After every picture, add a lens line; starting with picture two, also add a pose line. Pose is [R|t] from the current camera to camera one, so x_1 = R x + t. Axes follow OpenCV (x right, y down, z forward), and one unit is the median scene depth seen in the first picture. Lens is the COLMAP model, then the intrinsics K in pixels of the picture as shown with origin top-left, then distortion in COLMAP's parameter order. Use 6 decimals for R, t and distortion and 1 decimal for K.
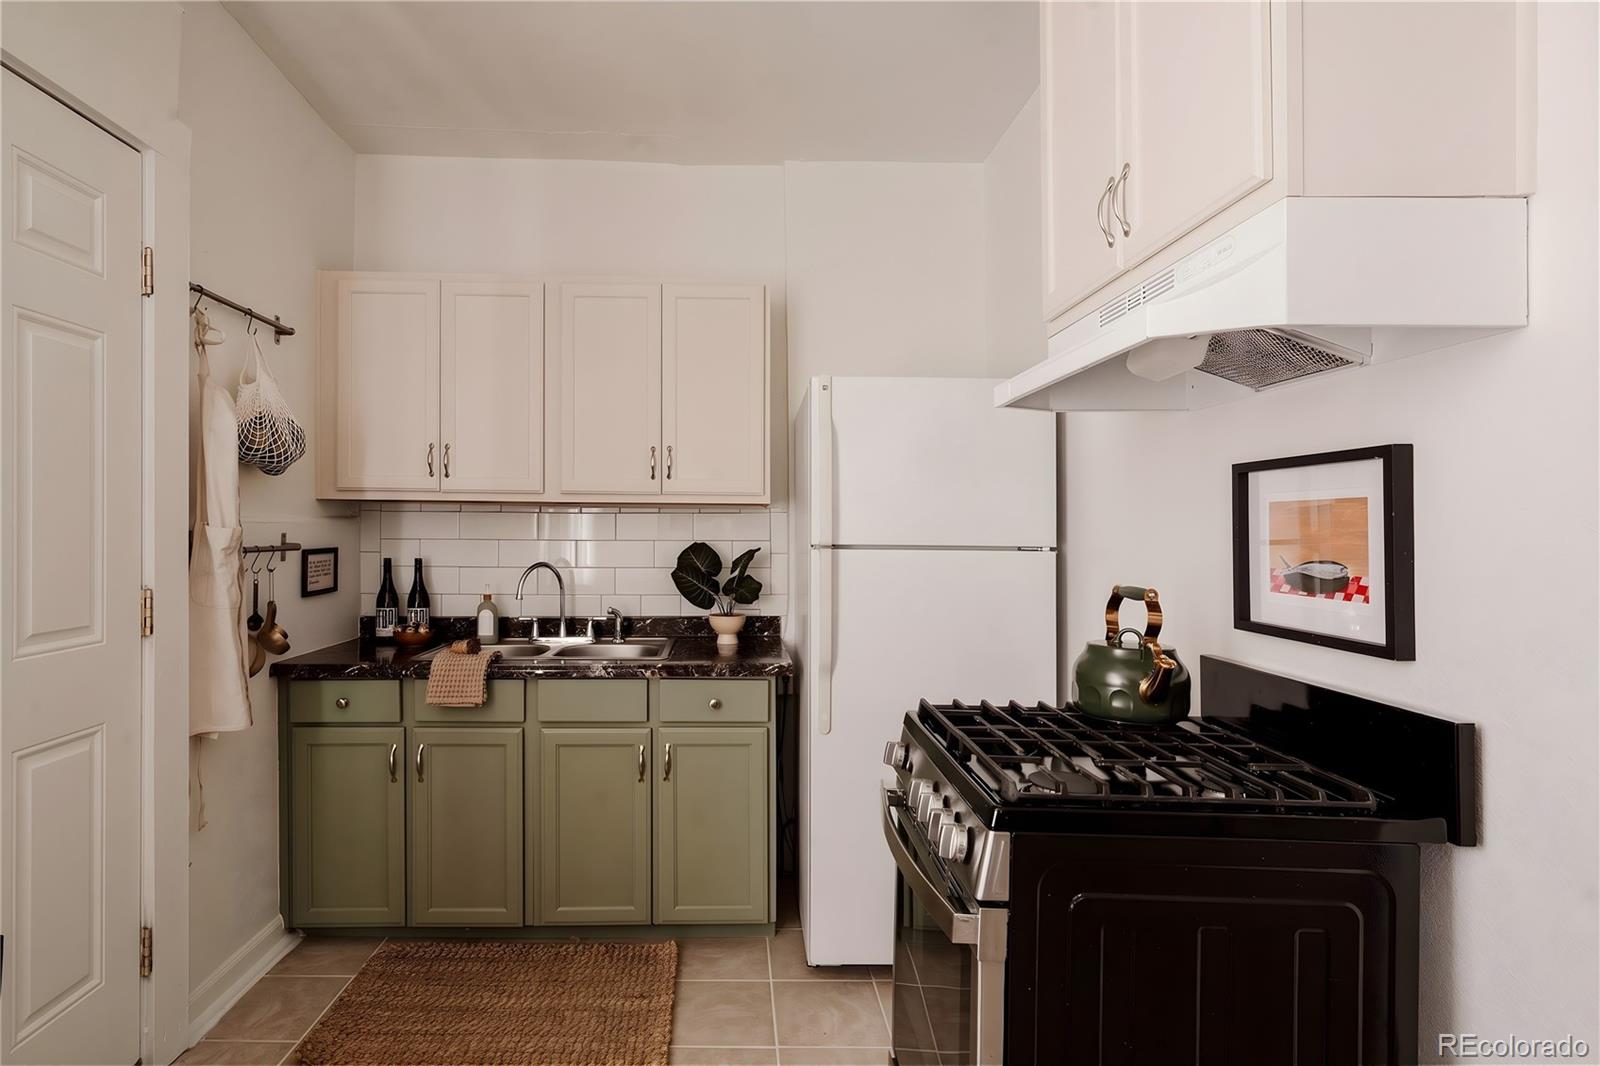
lens RADIAL K [[959.8, 0, 799.5], [0, 959.8, 537.0], [0, 0, 1]] dist [0.020208, 0.032868]
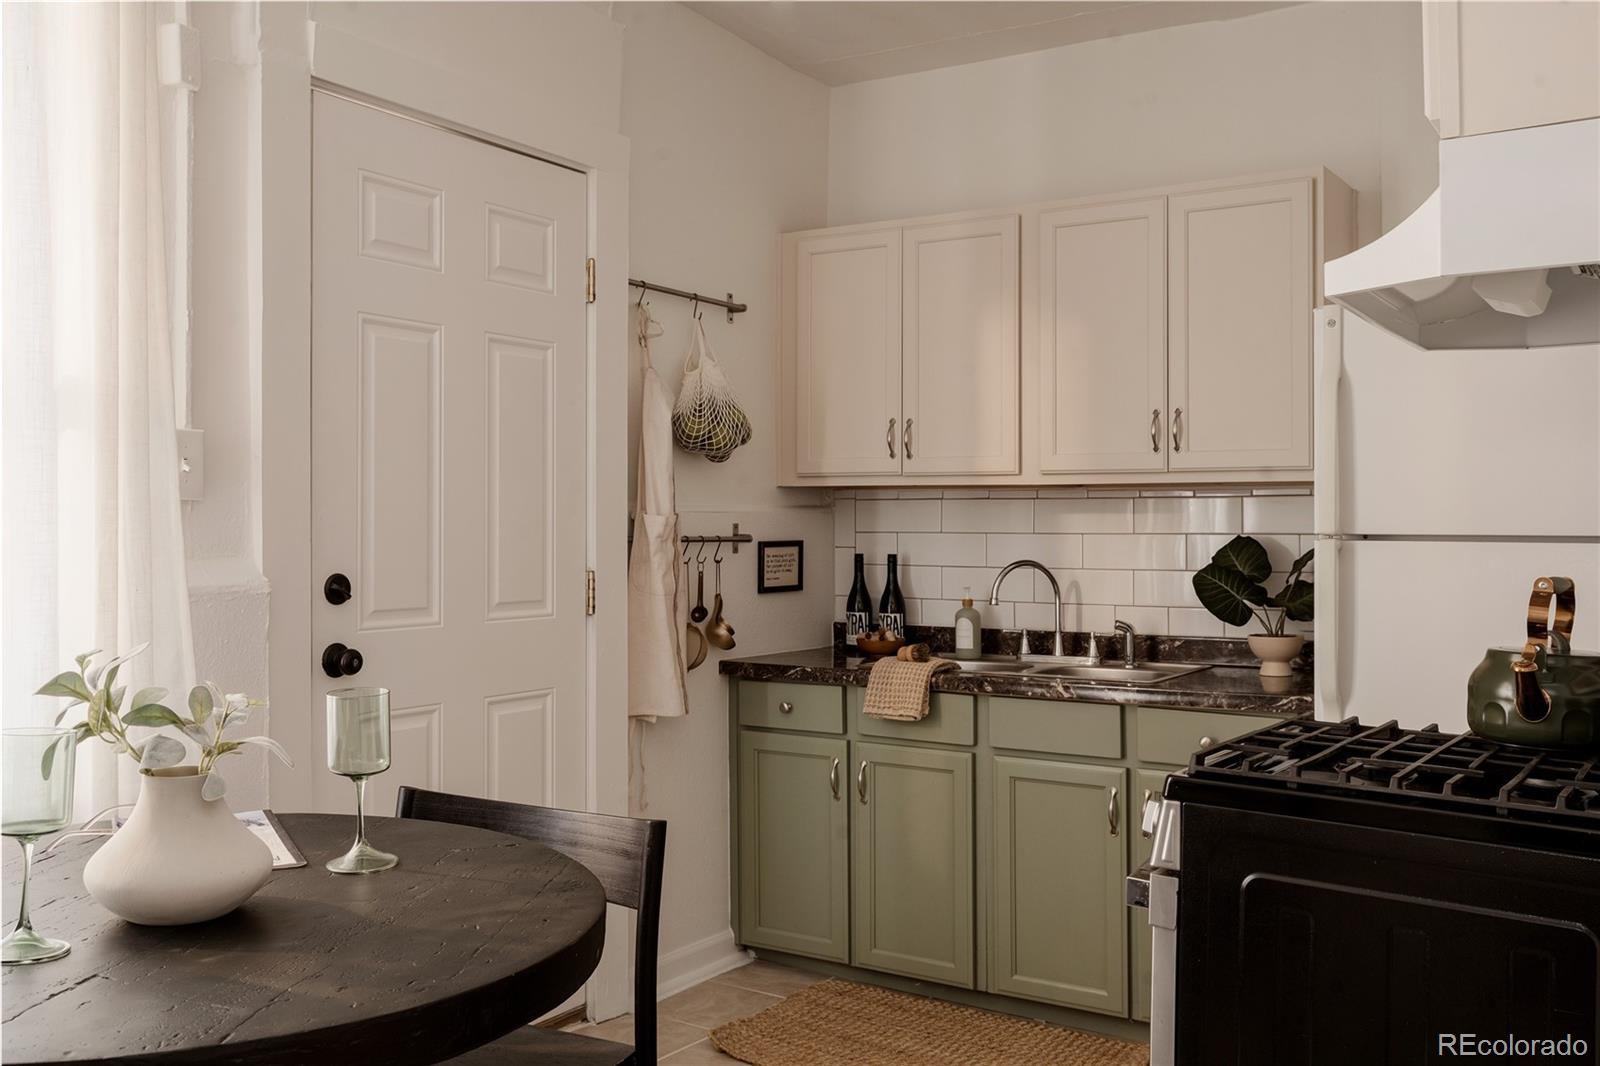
lens RADIAL K [[1506.1, 0, 800.0], [0, 1506.1, 533.0], [0, 0, 1]] dist [0.122558, 0.000327]
pose [[0.857773, -0.003043, -0.514020, 0.271259], [-0.000109, 0.999981, -0.006102, 0.014109], [0.514029, 0.005290, 0.857757, -0.221387]]
